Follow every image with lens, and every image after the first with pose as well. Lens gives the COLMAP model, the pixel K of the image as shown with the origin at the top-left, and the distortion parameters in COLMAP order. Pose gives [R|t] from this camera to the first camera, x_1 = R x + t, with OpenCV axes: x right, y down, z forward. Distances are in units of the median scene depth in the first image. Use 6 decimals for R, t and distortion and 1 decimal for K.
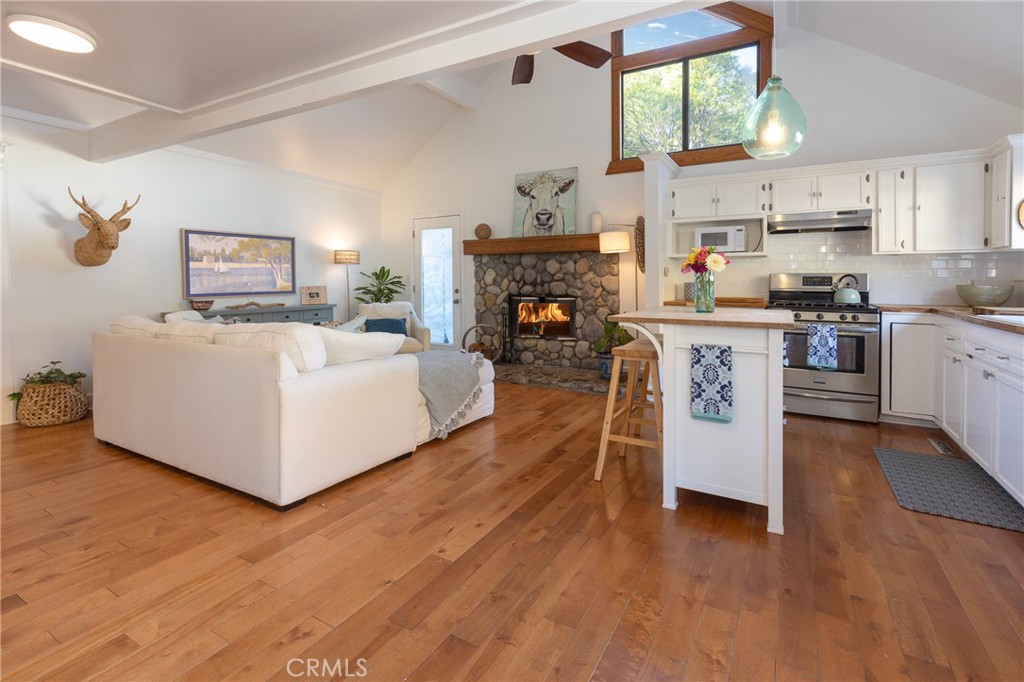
lens RADIAL K [[476.9, 0, 506.4], [0, 476.9, 296.4], [0, 0, 1]] dist [0.004675, -0.001839]
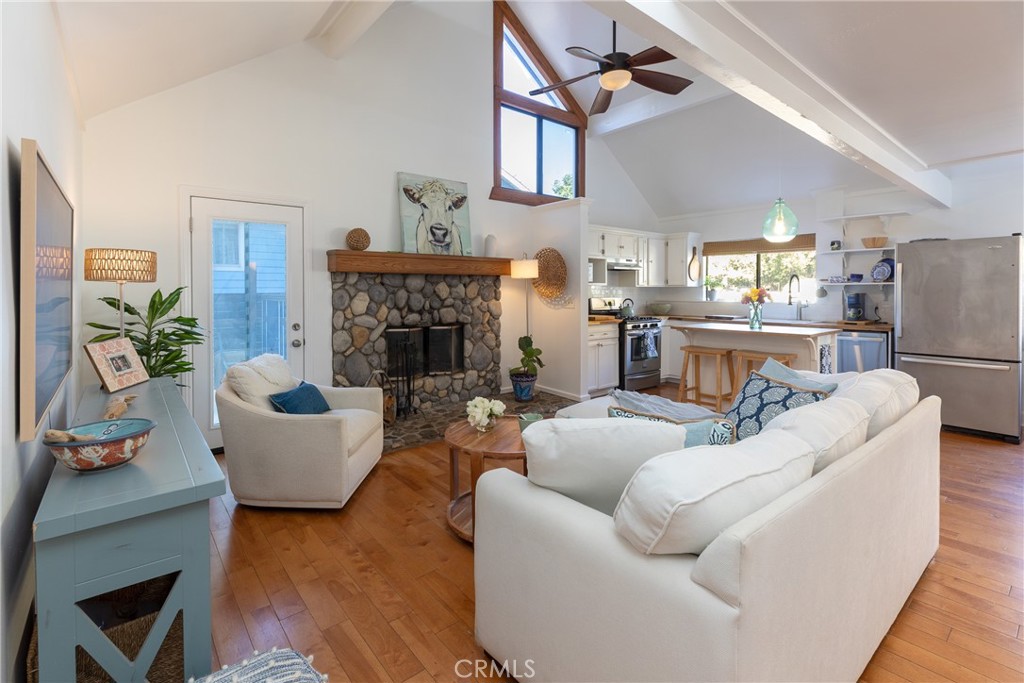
lens RADIAL K [[476.9, 0, 519.3], [0, 476.9, 303.2], [0, 0, 1]] dist [0.004675, -0.001839]
pose [[0.343912, -0.023908, 0.938697, -0.739315], [0.033584, 0.999349, 0.013148, -0.051329], [-0.938401, 0.027004, 0.344492, 0.633086]]
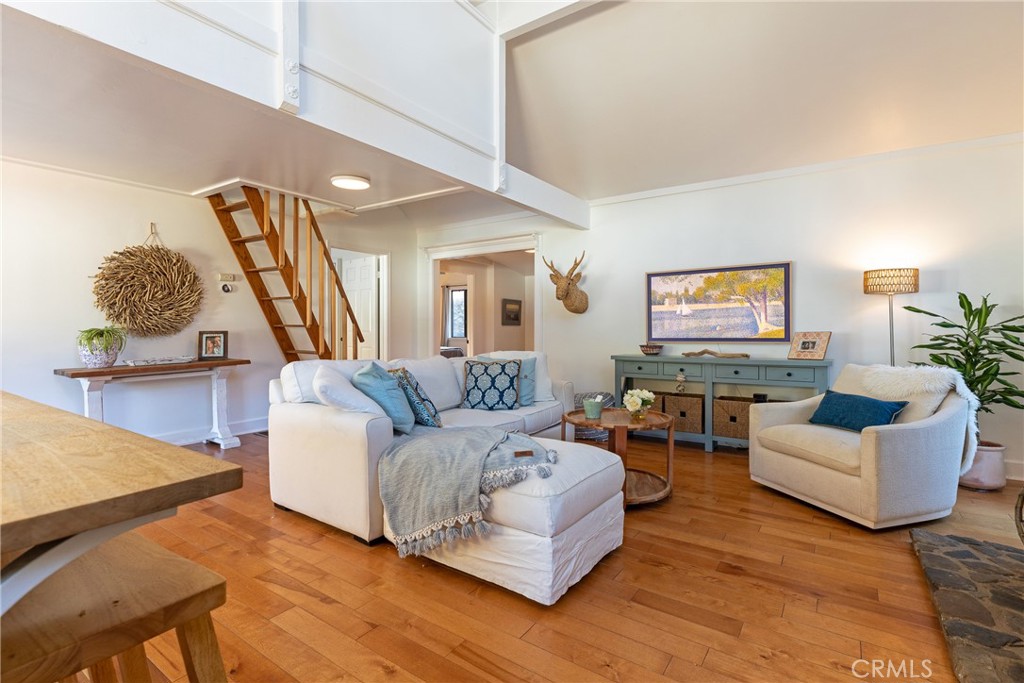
lens RADIAL K [[476.9, 0, 518.8], [0, 476.9, 333.9], [0, 0, 1]] dist [0.004675, -0.001839]
pose [[-0.078453, 0.007018, -0.996893, 0.320282], [-0.033694, 0.999385, 0.009688, -0.012839], [0.996348, 0.034350, -0.078168, 0.744223]]
